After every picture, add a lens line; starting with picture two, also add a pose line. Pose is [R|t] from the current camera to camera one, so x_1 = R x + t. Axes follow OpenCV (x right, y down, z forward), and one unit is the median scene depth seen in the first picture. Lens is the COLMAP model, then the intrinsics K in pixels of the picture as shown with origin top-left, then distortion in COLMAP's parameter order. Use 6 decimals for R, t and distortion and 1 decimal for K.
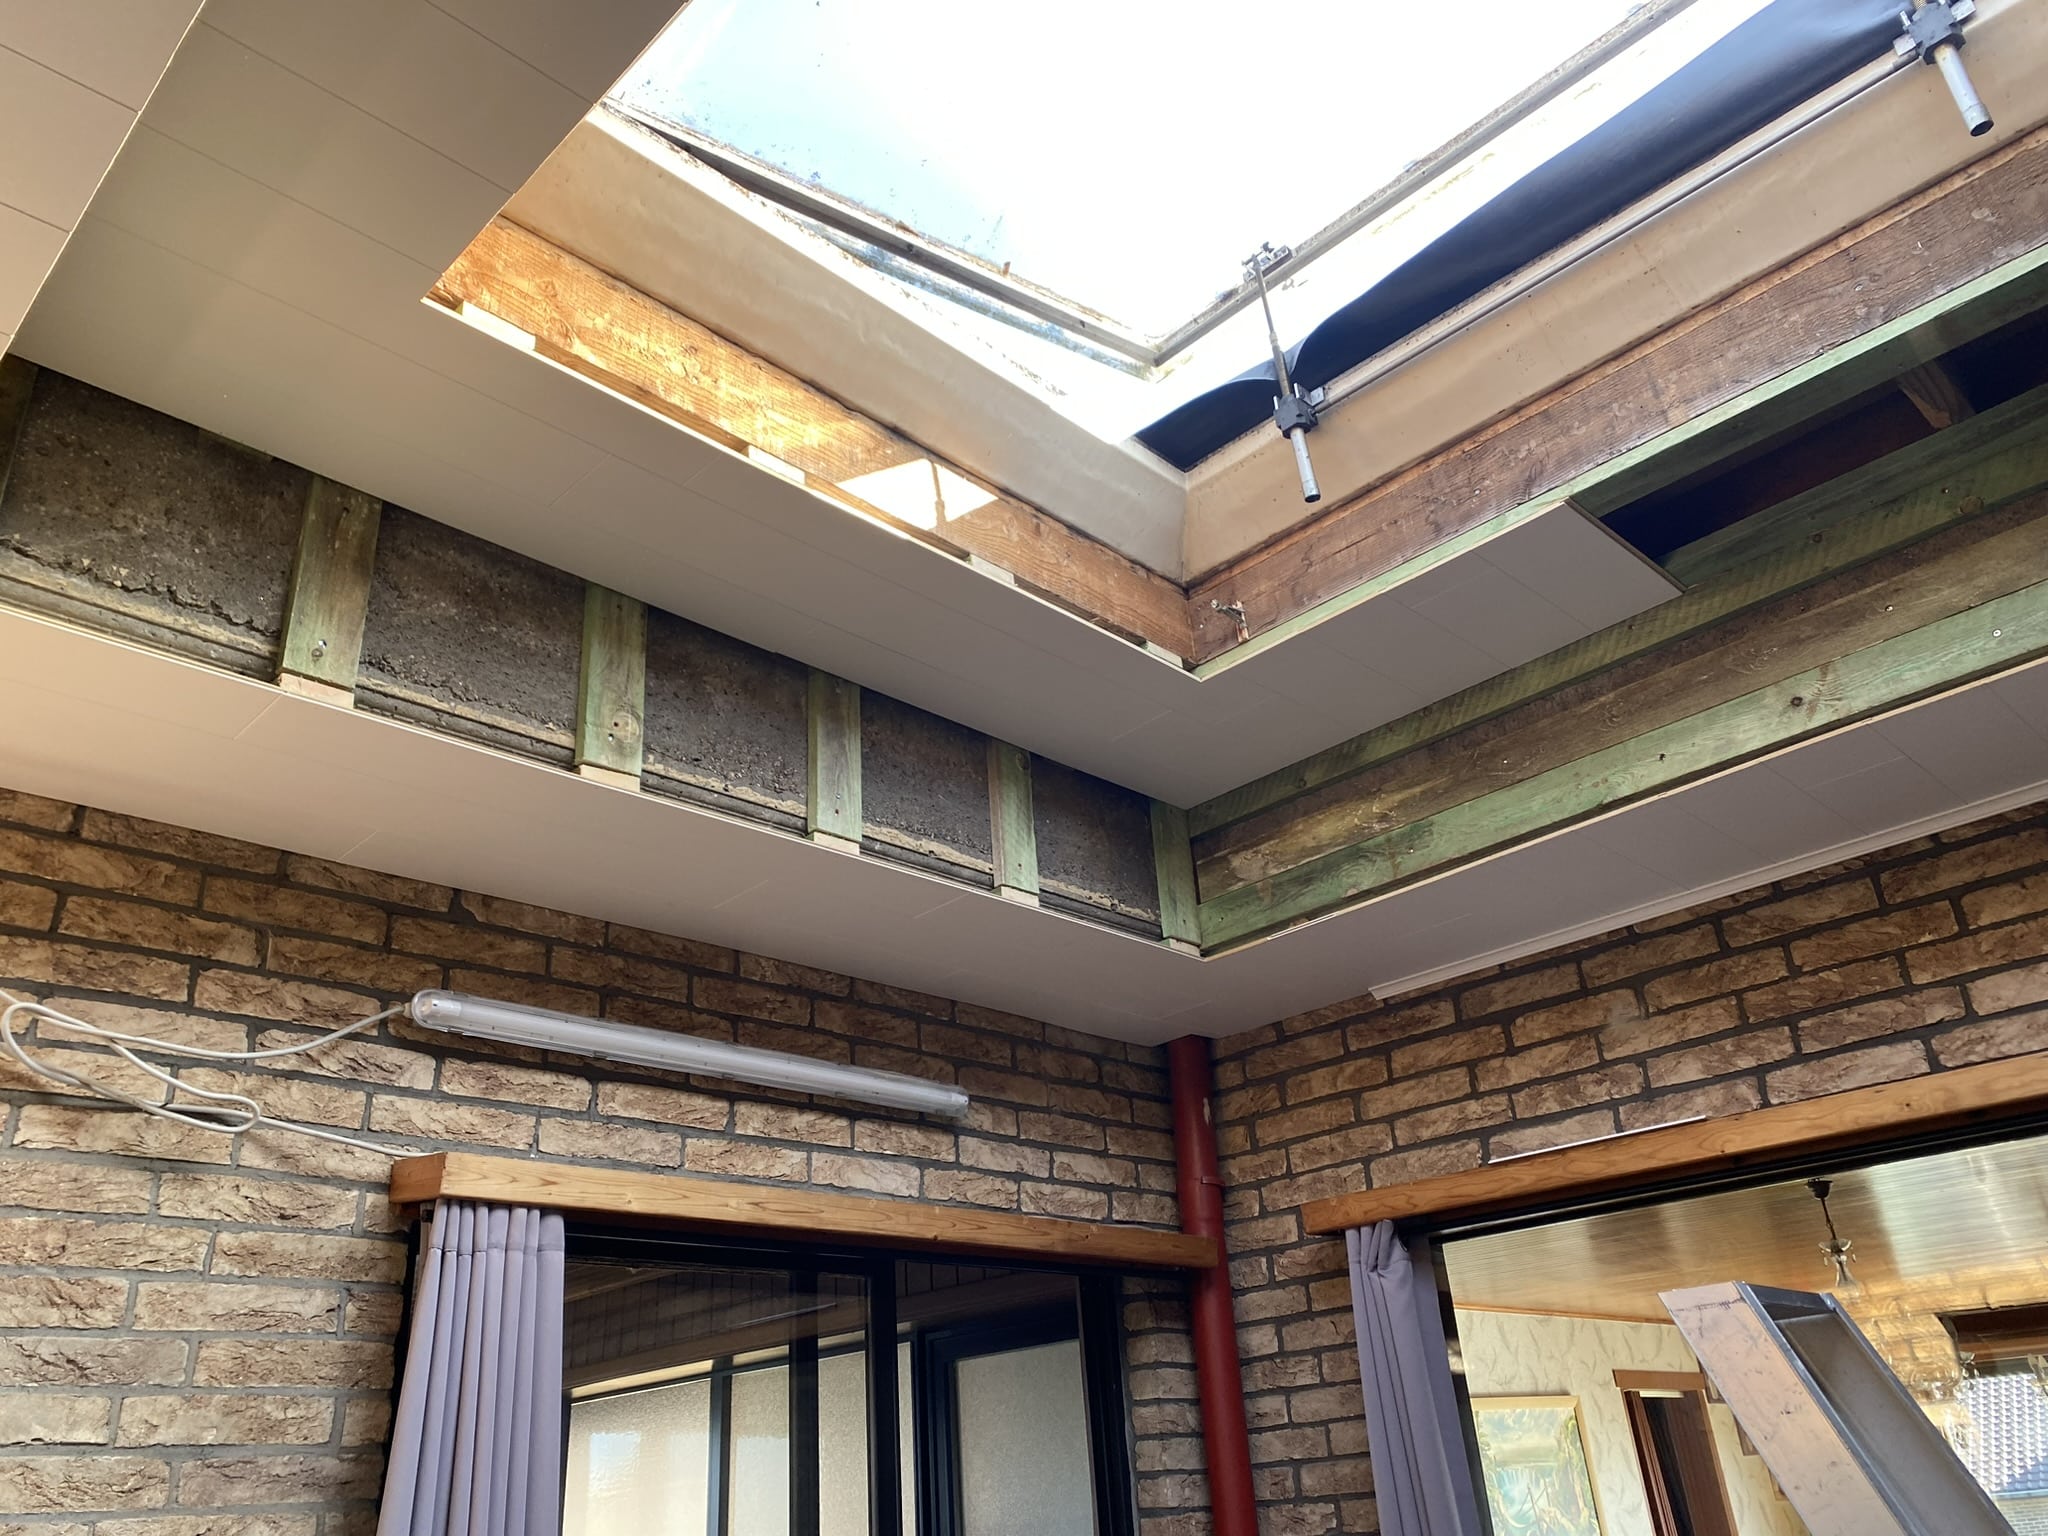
lens RADIAL K [[1535.9, 0, 1006.5], [0, 1535.9, 761.3], [0, 0, 1]] dist [0.000698, -0.001950]
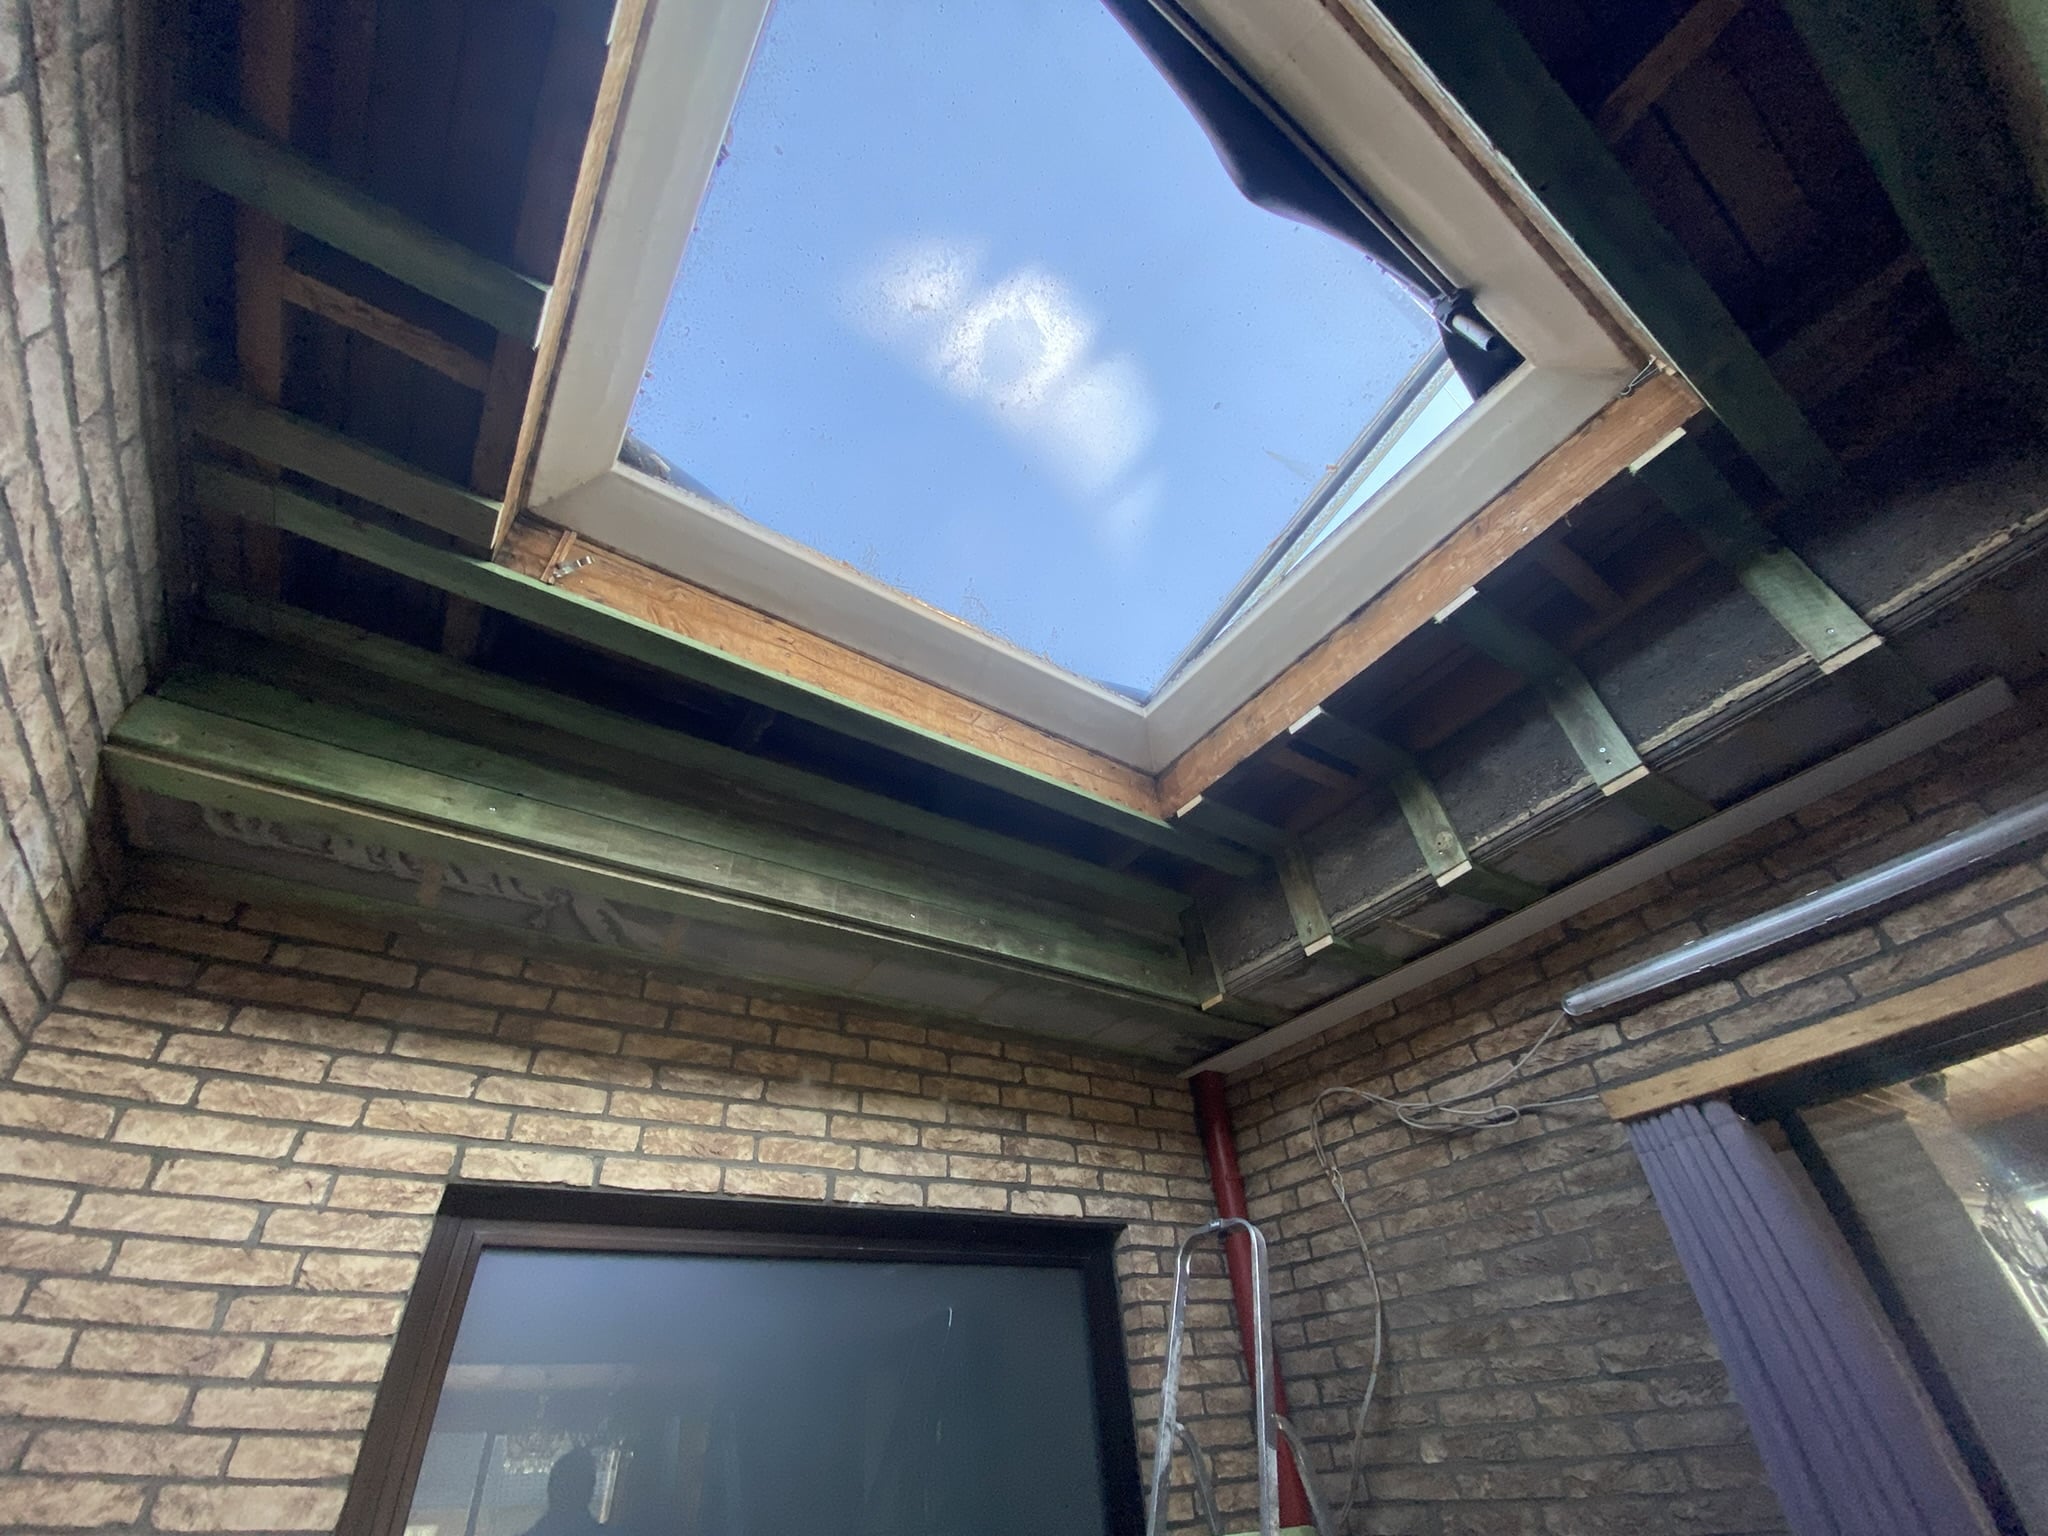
lens RADIAL K [[824.1, 0, 1022.7], [0, 824.1, 764.6], [0, 0, 1]] dist [0.000250, -0.012794]
pose [[-0.177475, -0.567154, -0.804263, 0.453802], [0.496190, 0.654189, -0.570817, 0.155791], [0.849881, -0.500373, 0.165314, 0.365996]]
